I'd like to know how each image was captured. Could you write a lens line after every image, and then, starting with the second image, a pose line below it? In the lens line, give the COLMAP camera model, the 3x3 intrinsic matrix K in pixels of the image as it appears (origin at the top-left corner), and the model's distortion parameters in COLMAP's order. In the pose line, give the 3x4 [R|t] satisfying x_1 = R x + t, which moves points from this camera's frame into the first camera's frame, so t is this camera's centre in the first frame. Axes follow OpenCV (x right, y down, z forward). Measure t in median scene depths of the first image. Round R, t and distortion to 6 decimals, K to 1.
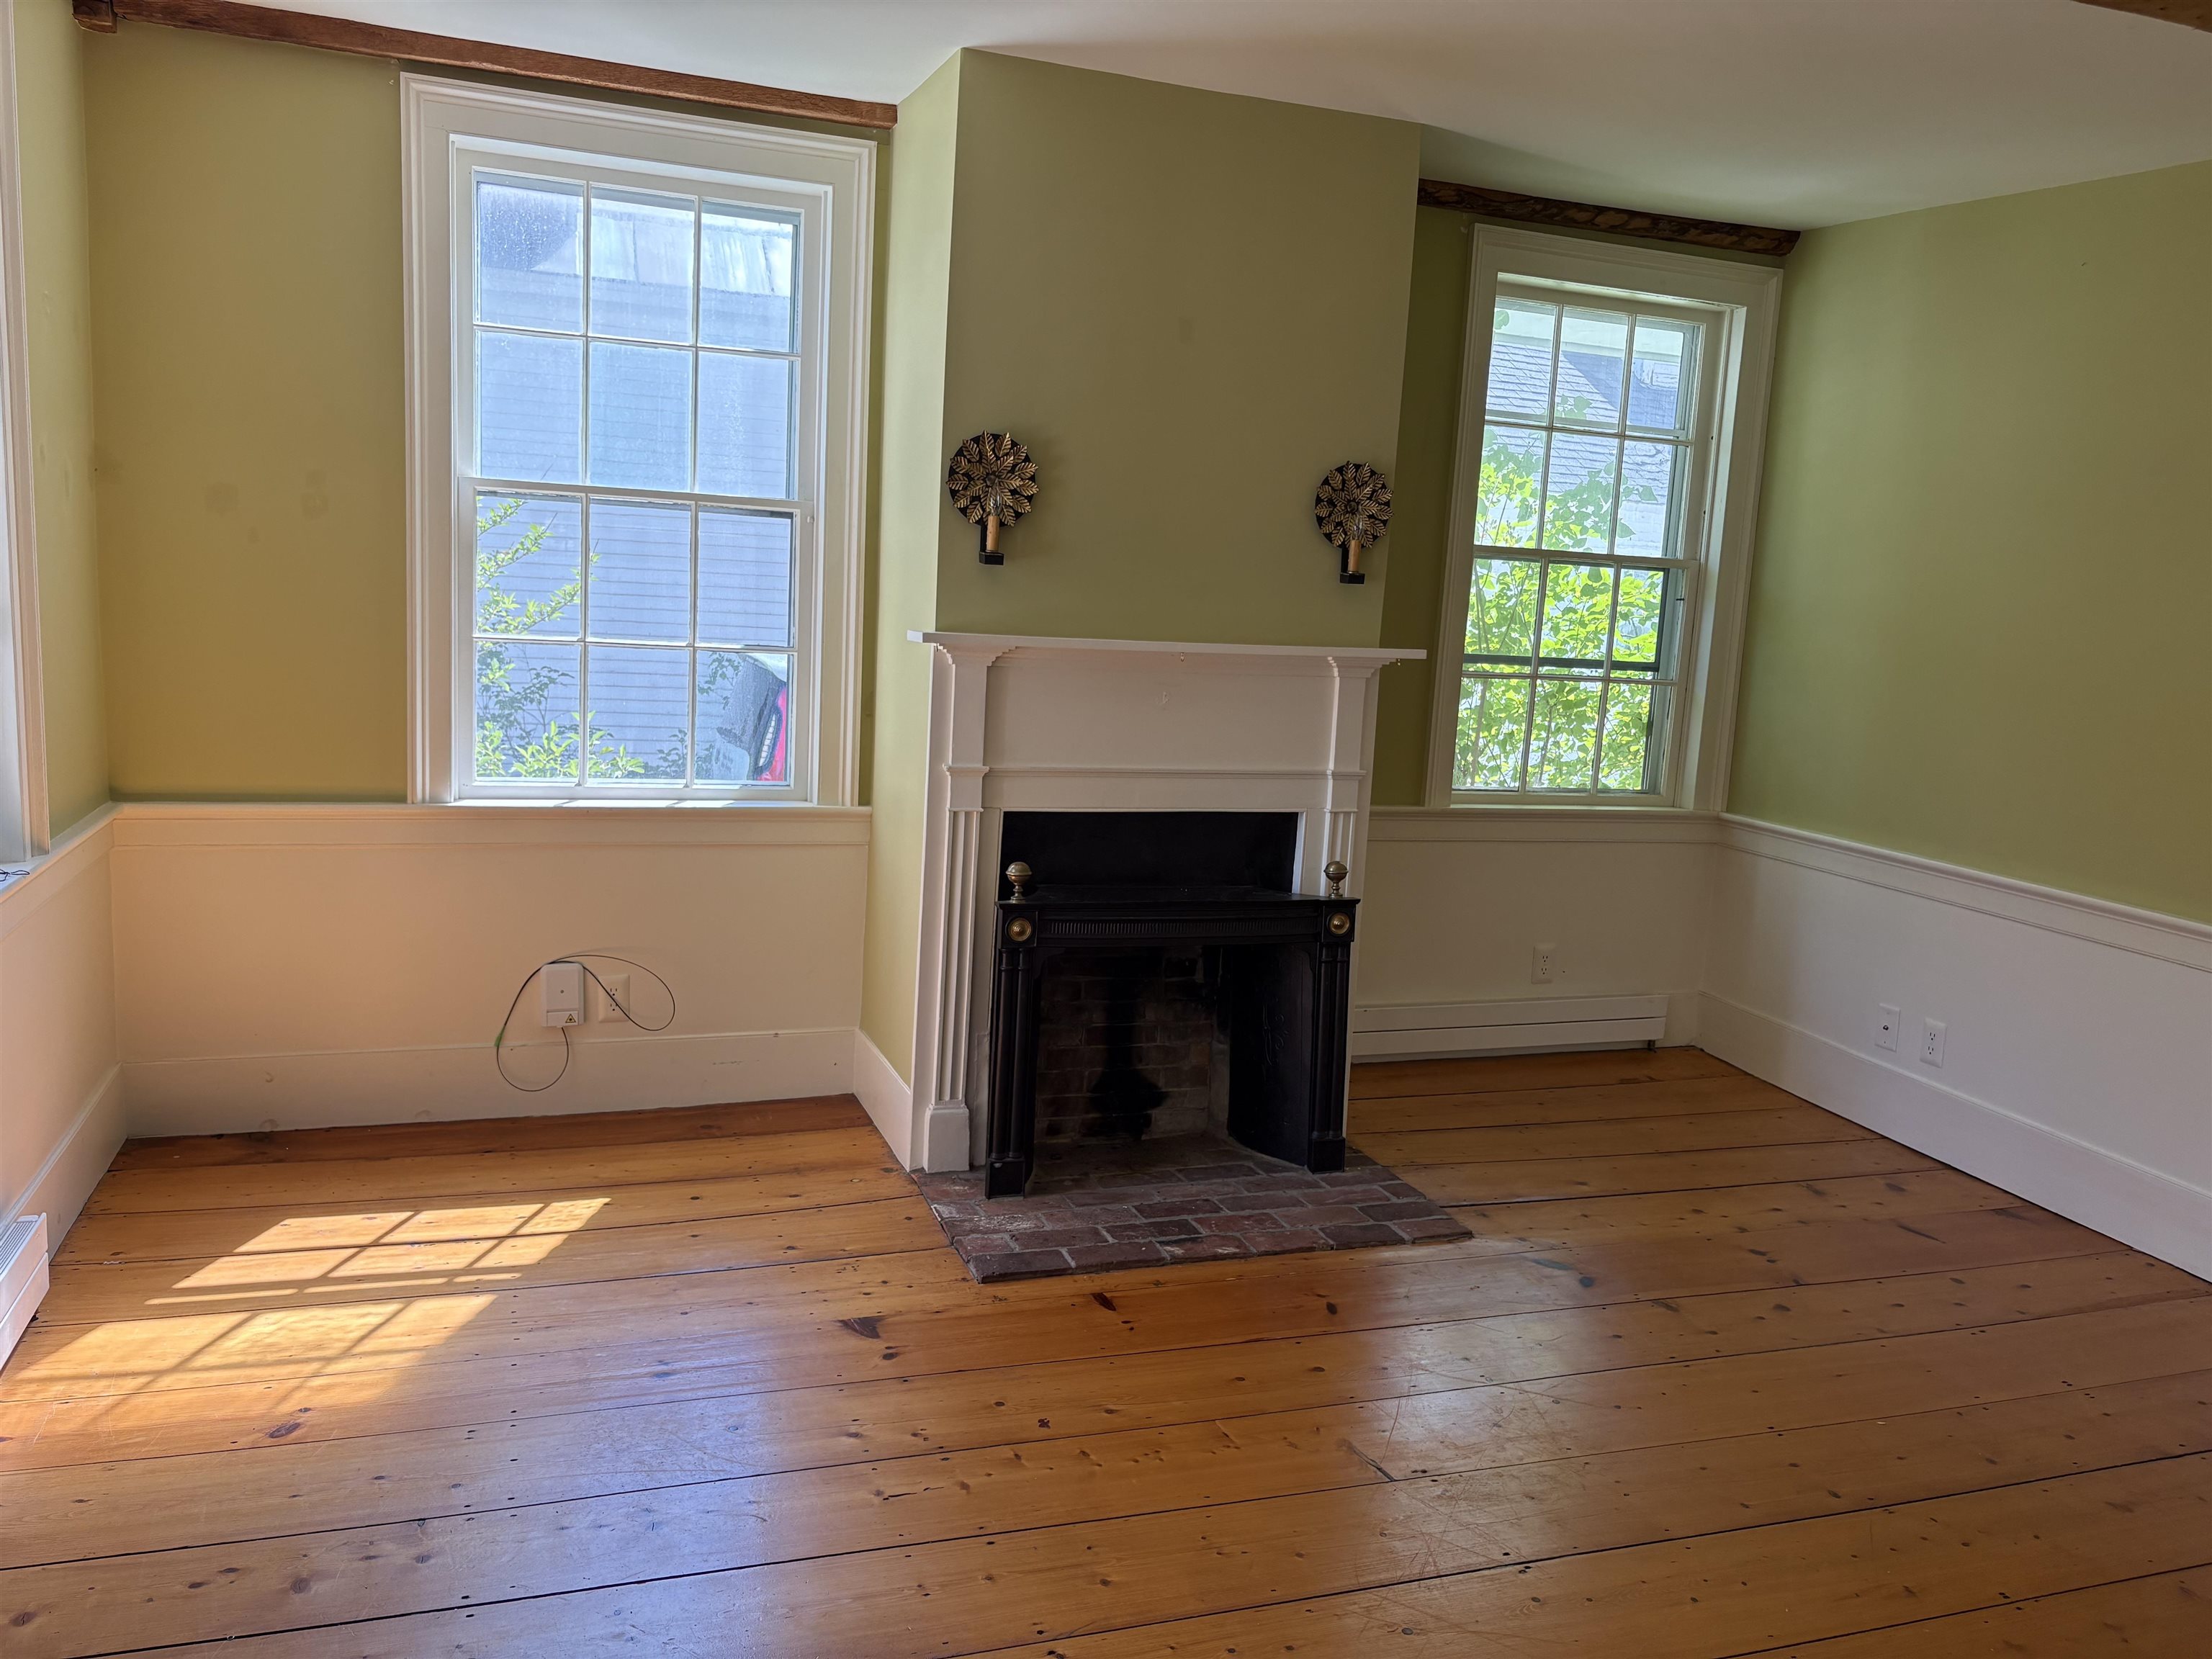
lens RADIAL K [[1684.9, 0, 1106.0], [0, 1684.9, 829.5], [0, 0, 1]] dist [-0.000659, 0.000912]
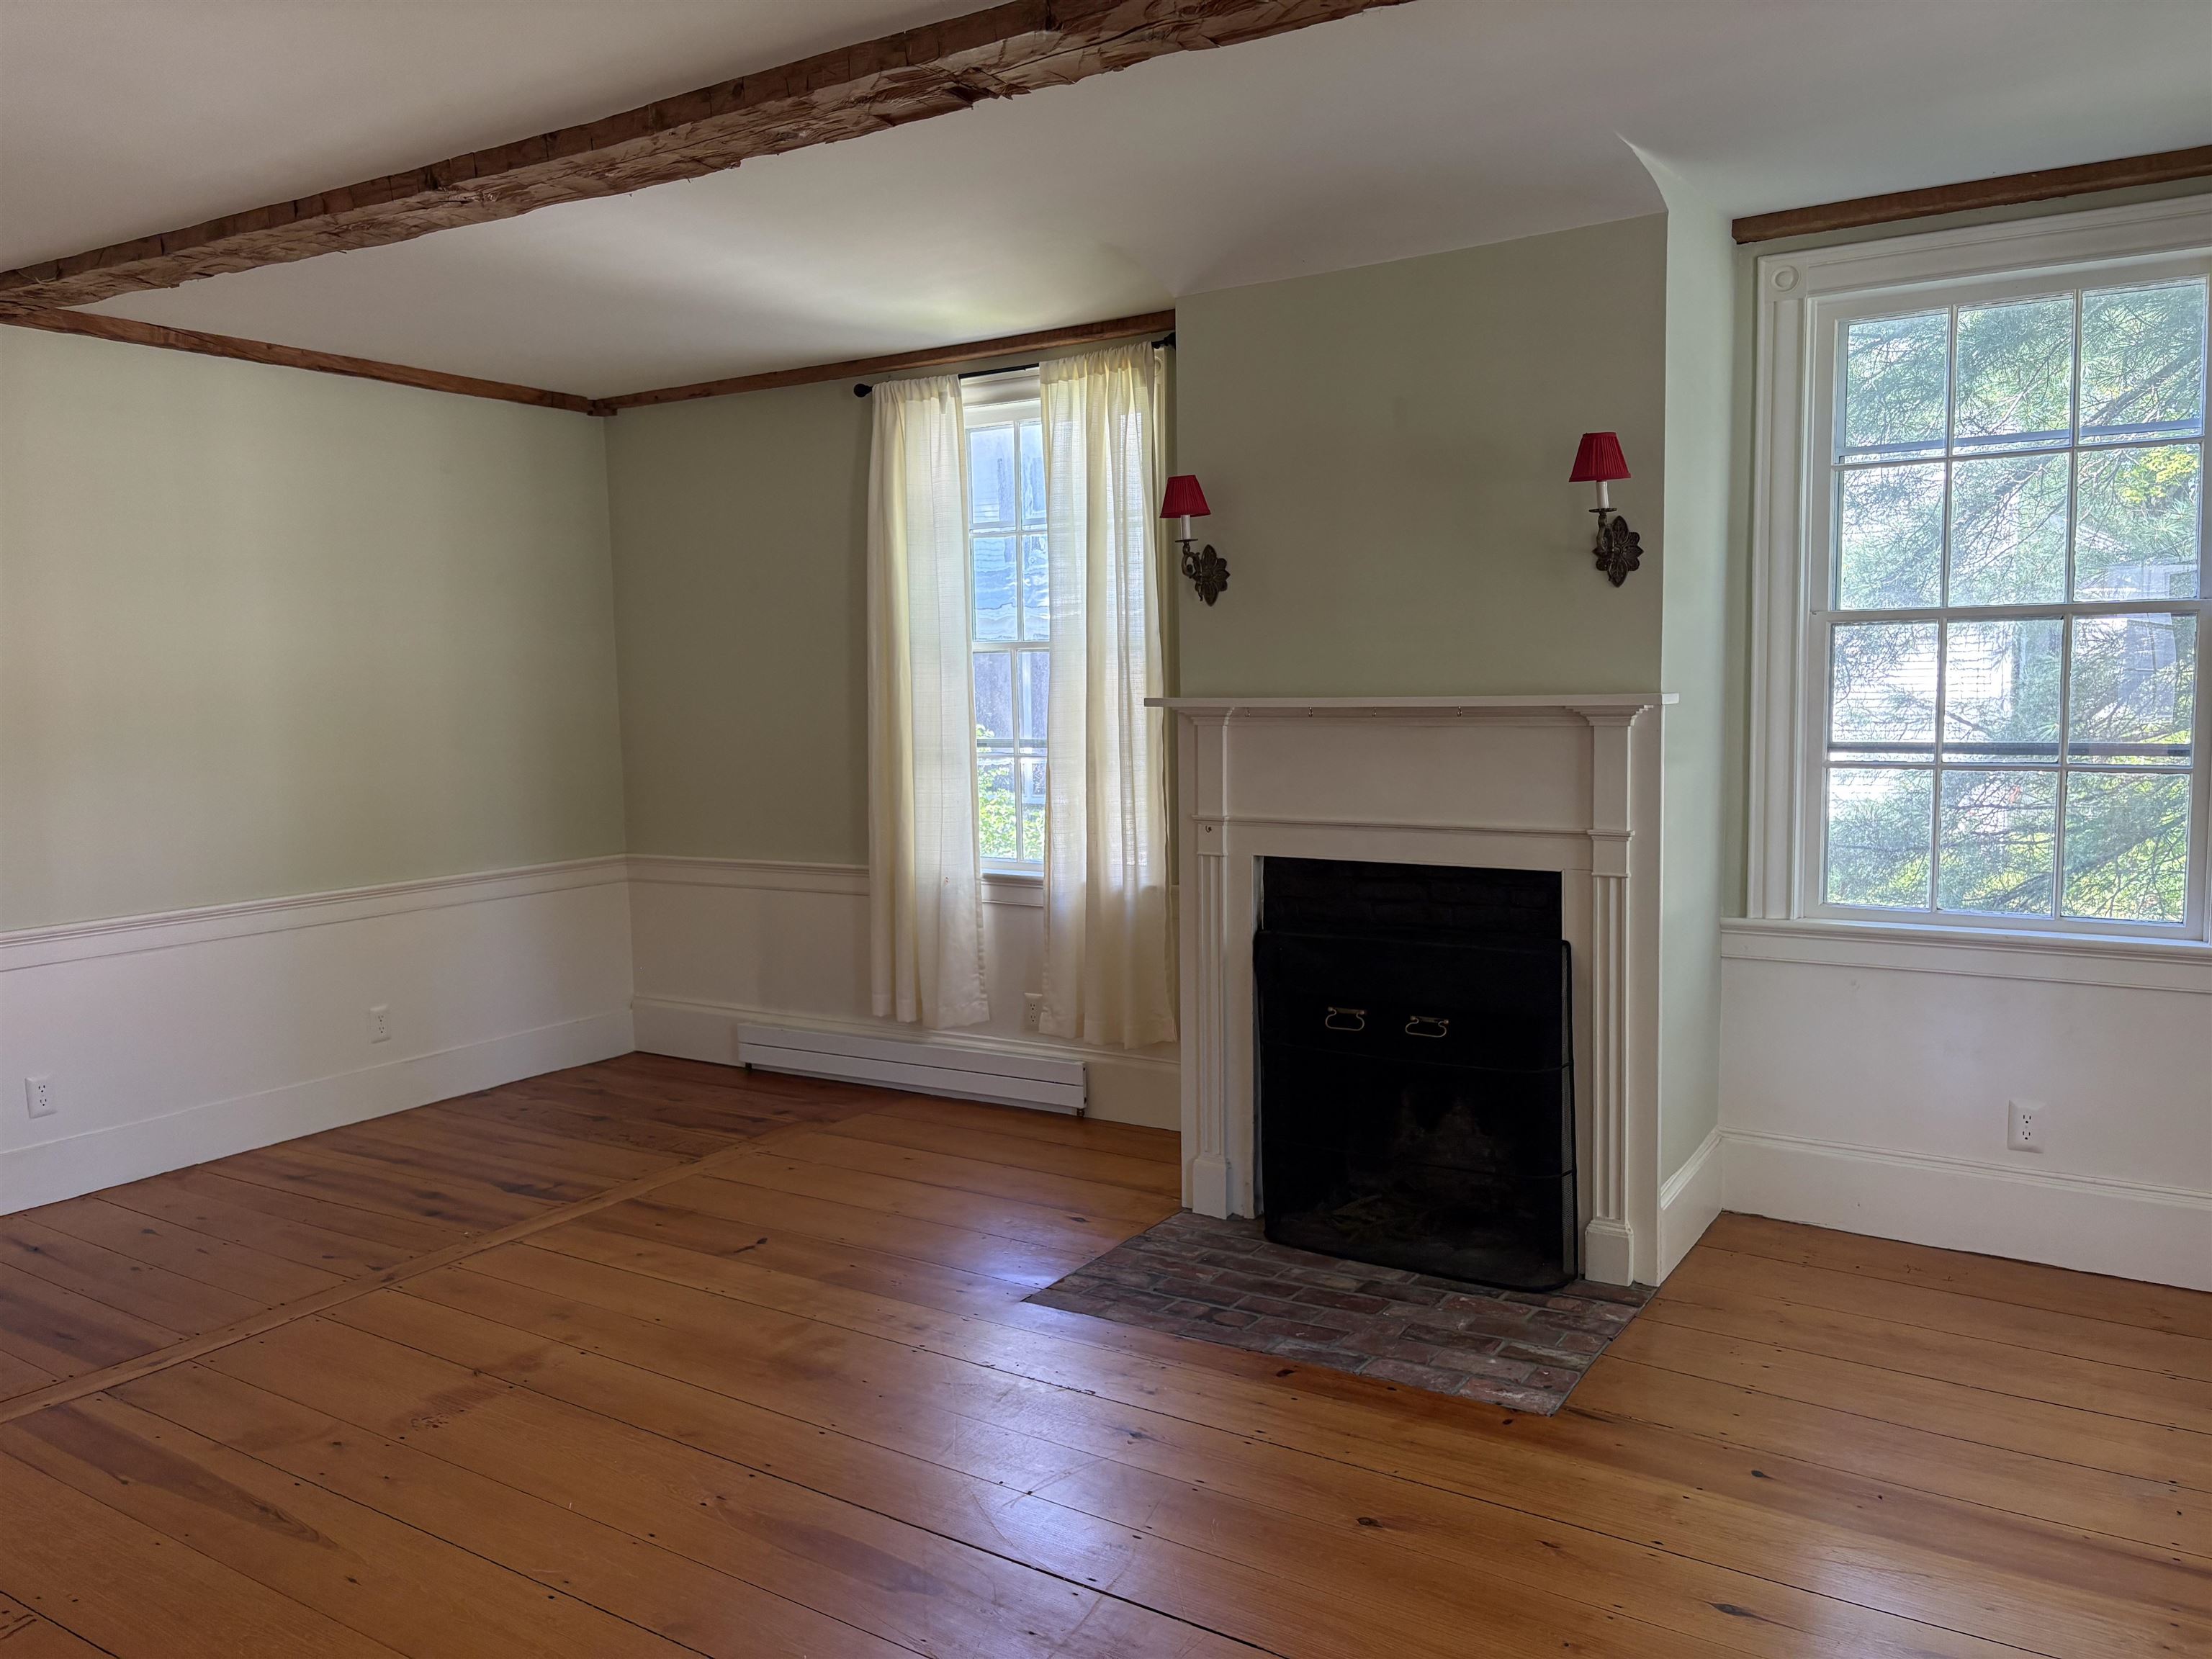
lens RADIAL K [[1684.9, 0, 1106.0], [0, 1684.9, 829.5], [0, 0, 1]] dist [-0.000659, 0.000912]
pose [[0.572351, 0.004695, -0.819995, 0.782060], [-0.072760, 0.996330, -0.045081, 0.002267], [0.816774, 0.085465, 0.570592, 0.279002]]
